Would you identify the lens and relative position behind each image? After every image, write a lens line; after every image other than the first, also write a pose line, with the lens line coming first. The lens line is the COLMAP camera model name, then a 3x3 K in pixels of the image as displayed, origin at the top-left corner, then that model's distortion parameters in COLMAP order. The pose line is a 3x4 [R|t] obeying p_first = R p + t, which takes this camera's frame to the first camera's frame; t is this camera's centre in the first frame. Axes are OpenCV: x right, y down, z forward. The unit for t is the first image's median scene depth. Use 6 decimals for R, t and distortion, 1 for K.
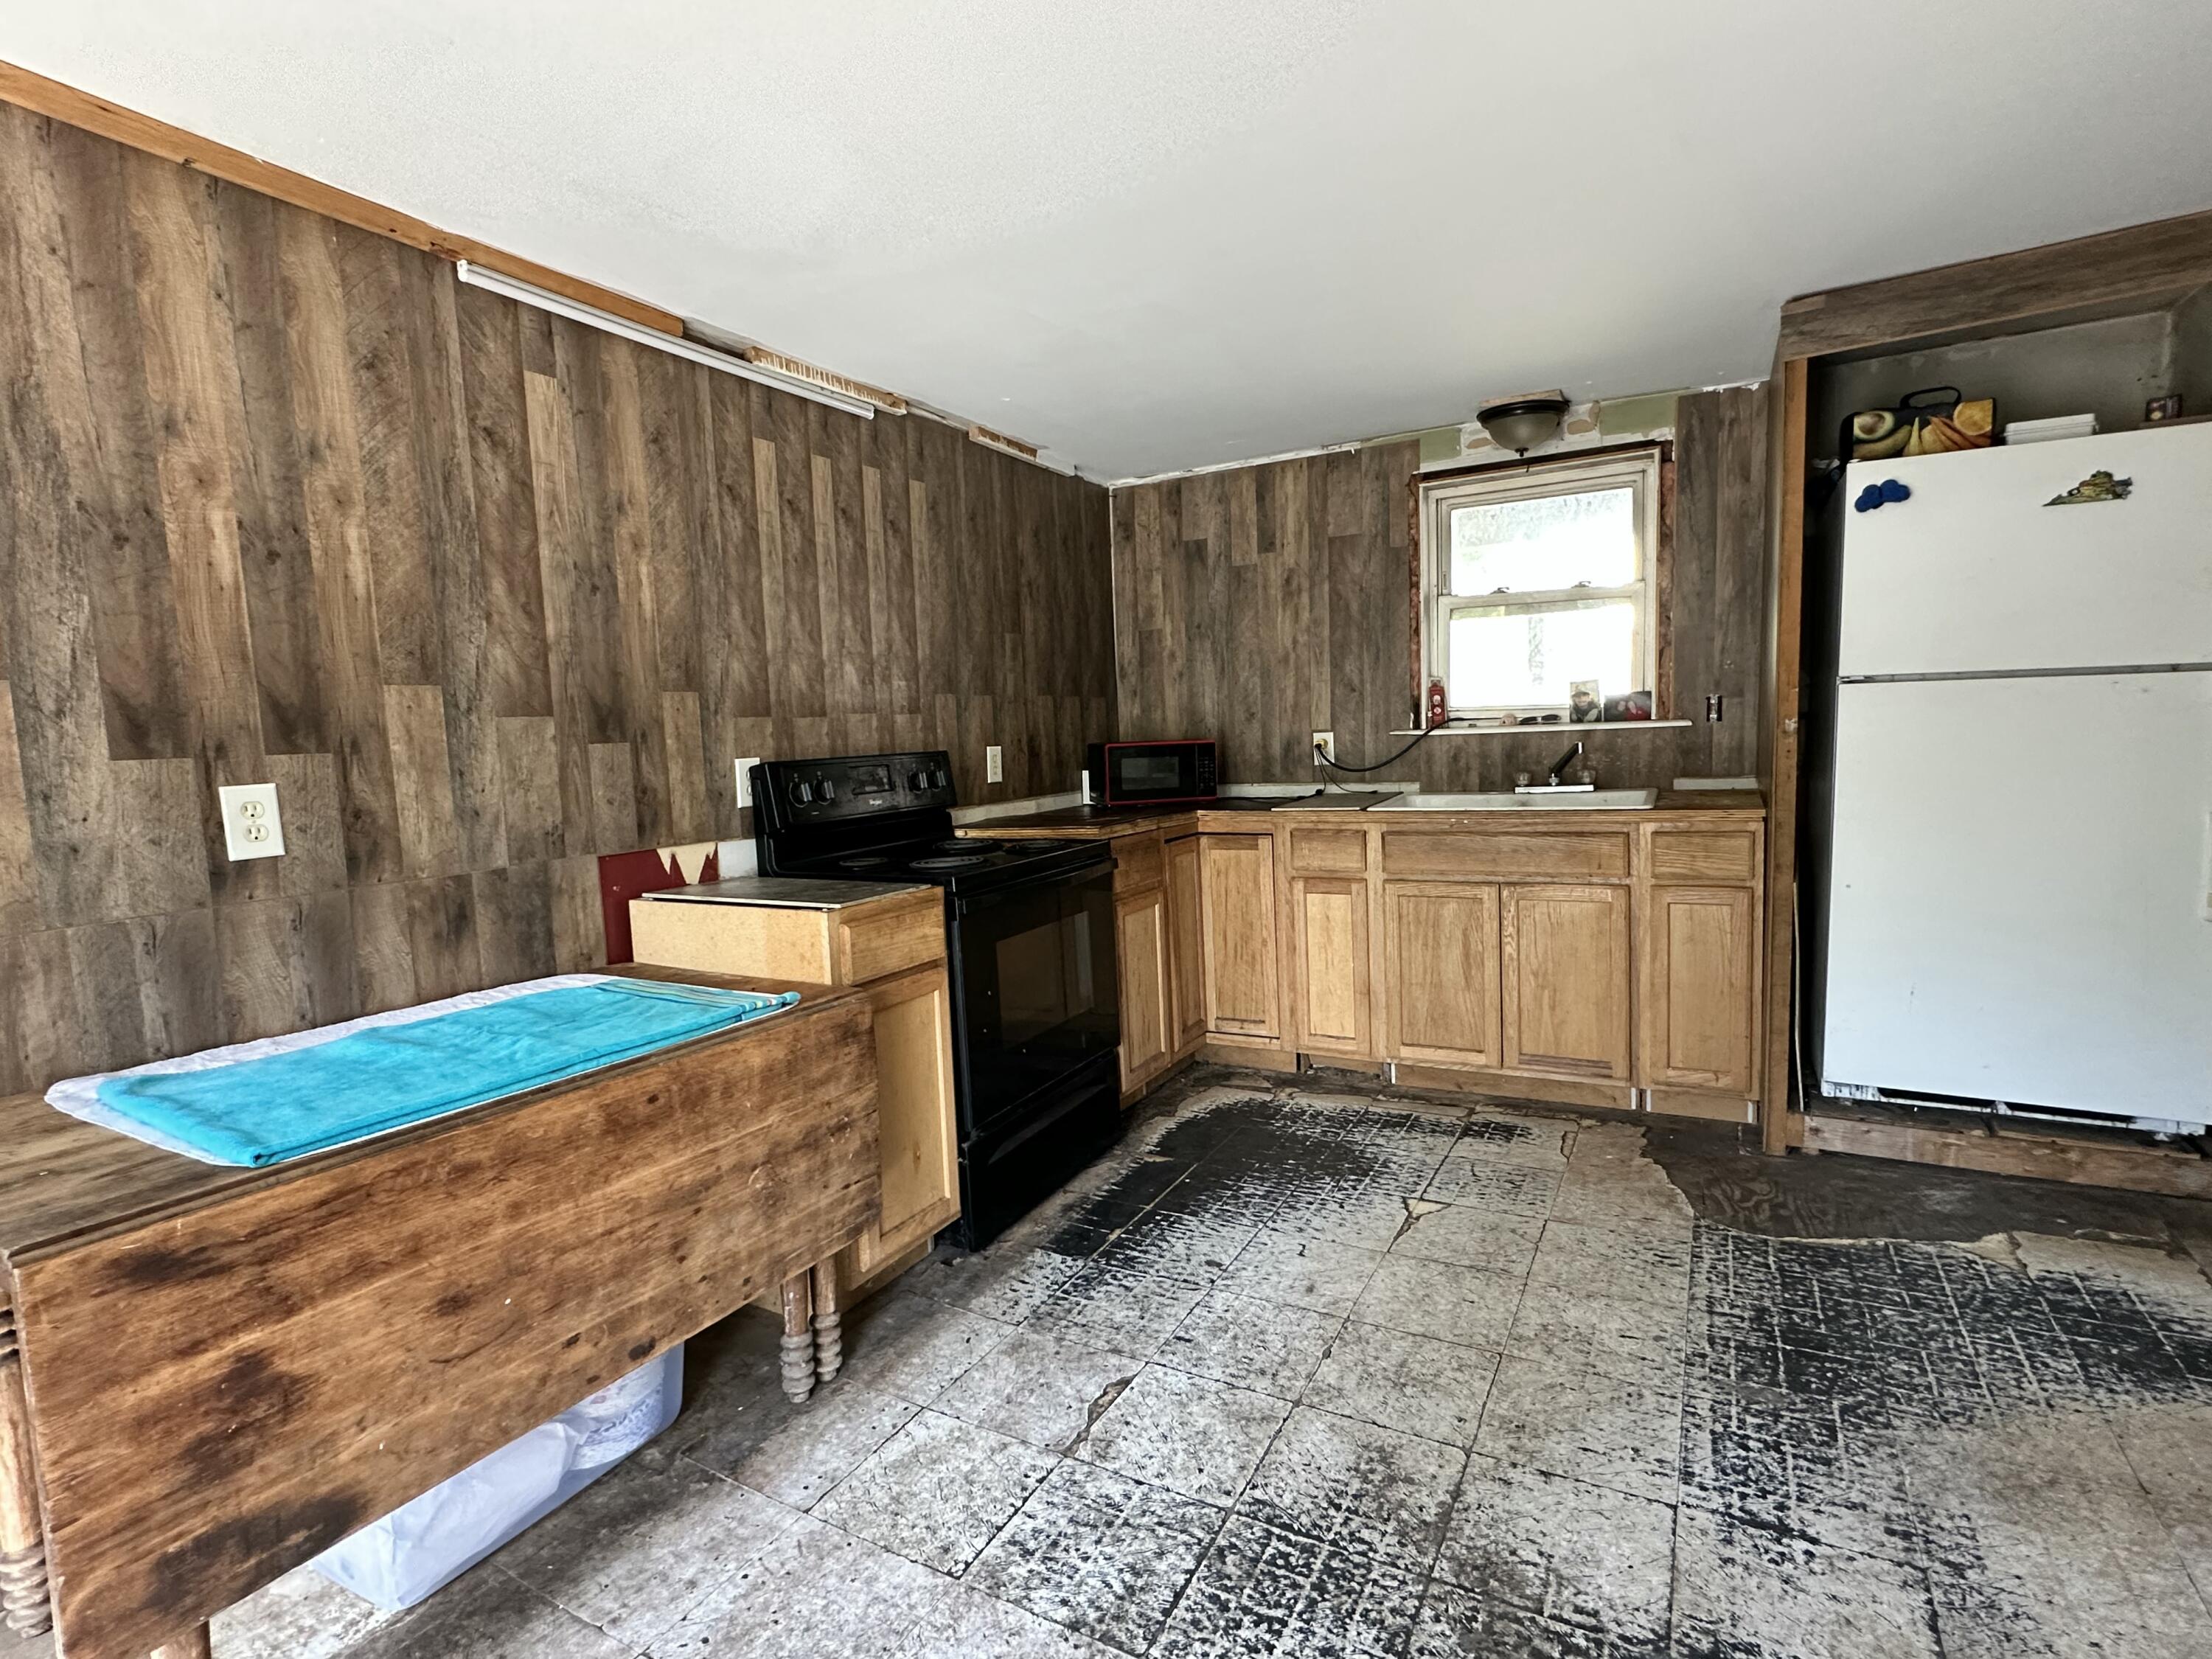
lens RADIAL K [[1083.9, 0, 1106.0], [0, 1083.9, 829.5], [0, 0, 1]] dist [-0.000128, 0.001586]
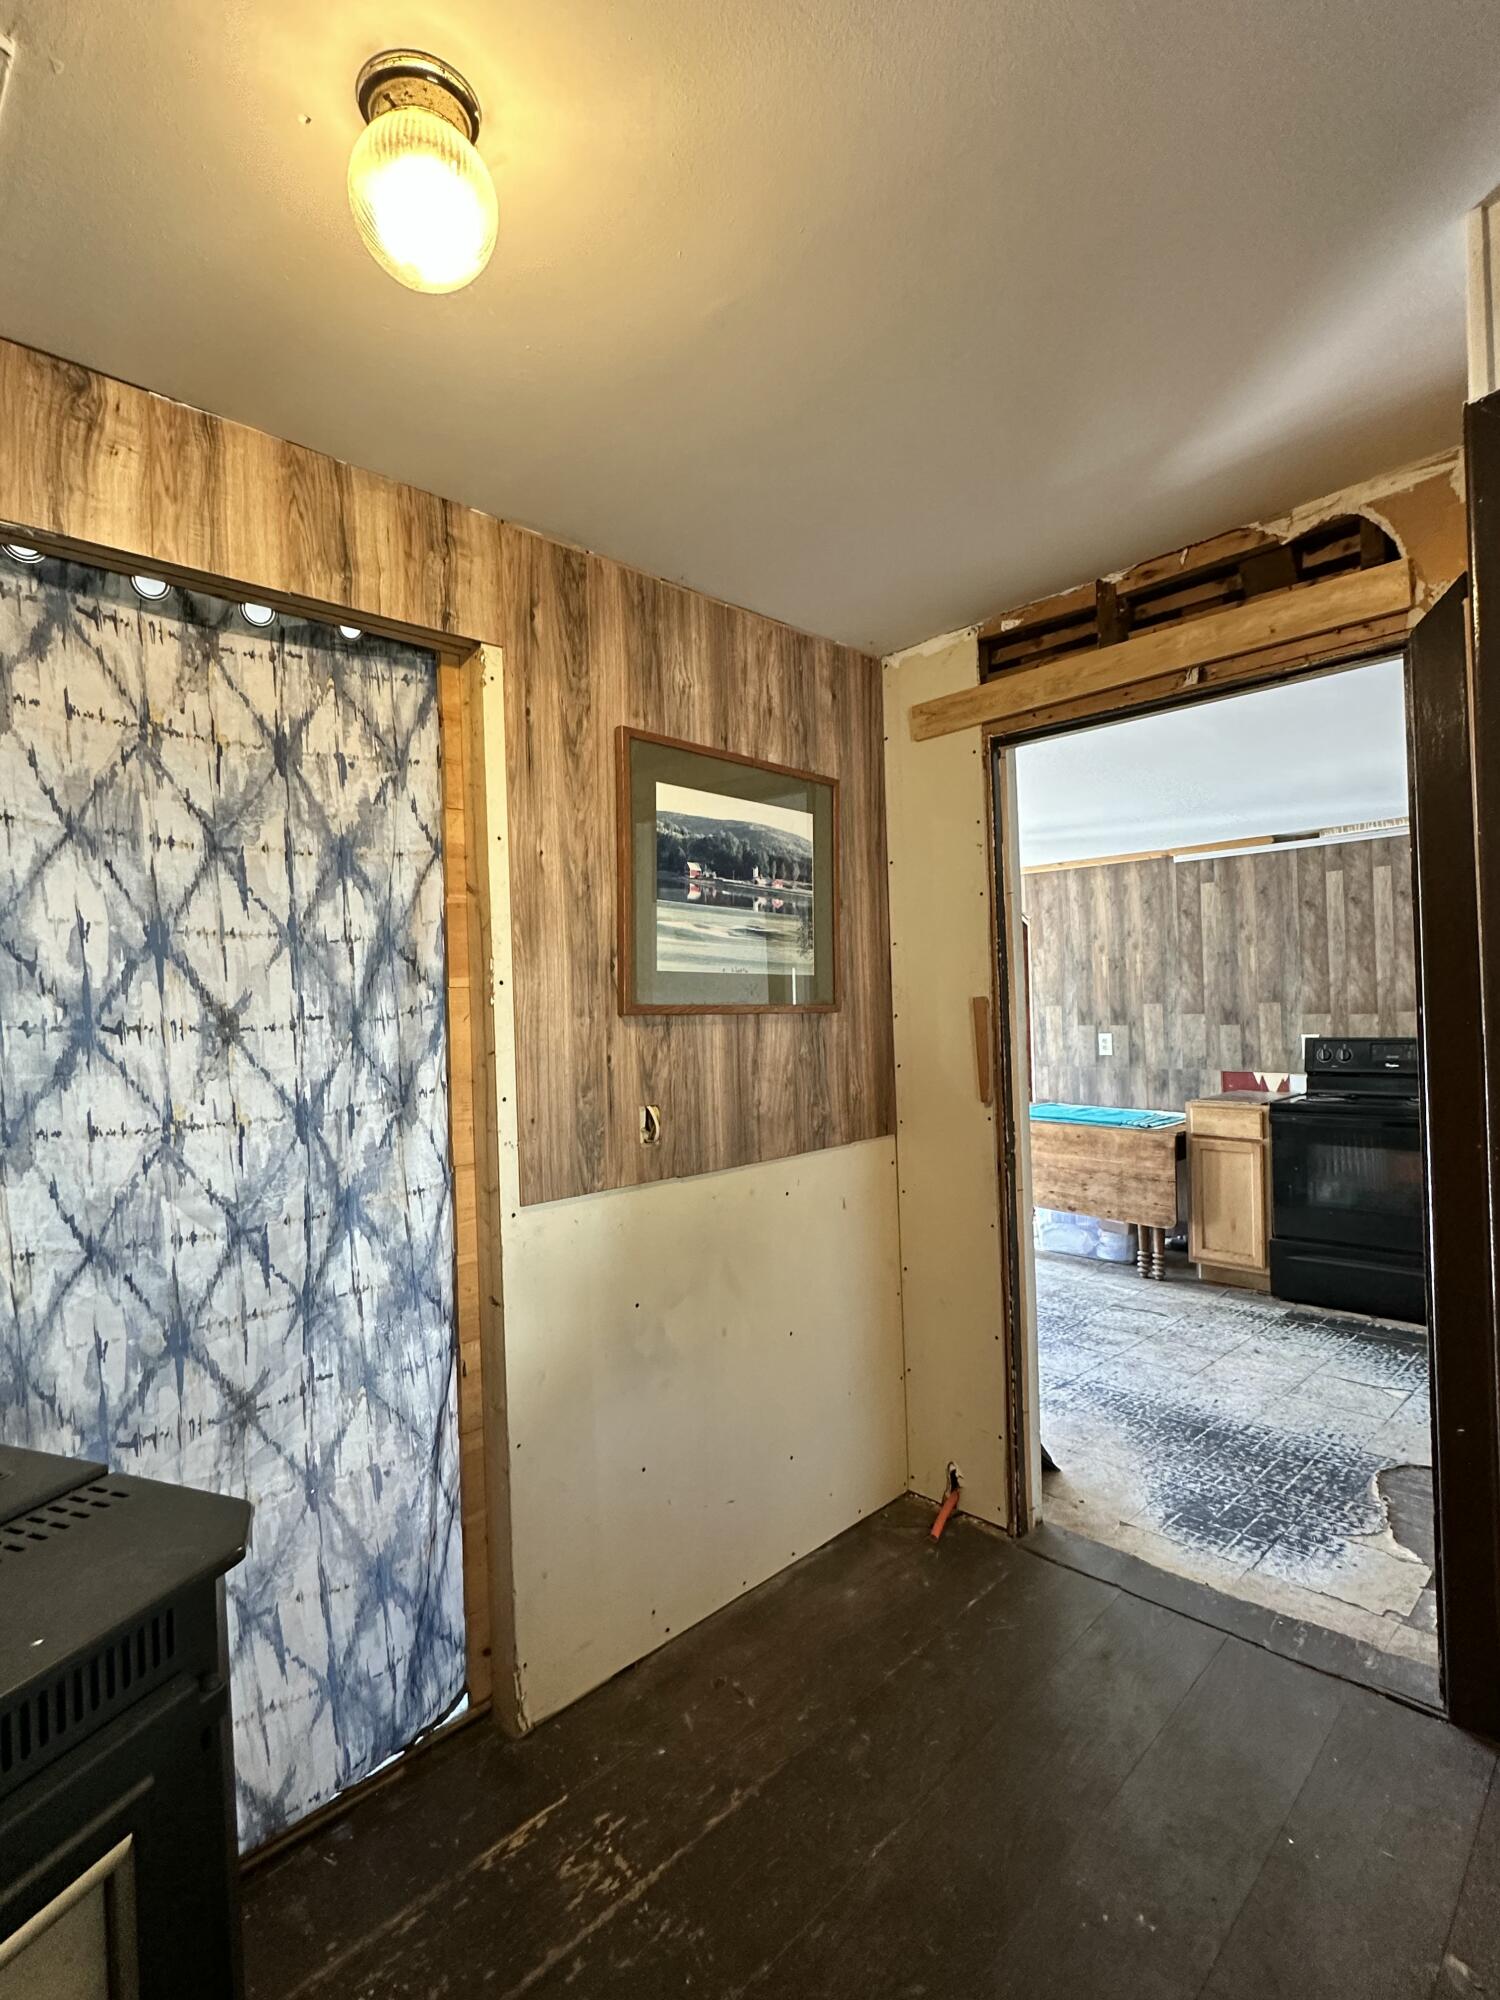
lens RADIAL K [[980.0, 0, 750.0], [0, 980.0, 1000.0], [0, 0, 1]] dist [-0.000128, 0.001586]
pose [[-0.285393, 0.042646, -0.957461, 2.071124], [-0.051379, 0.996892, 0.059717, -0.226544], [0.957032, 0.066237, -0.282315, 0.639631]]
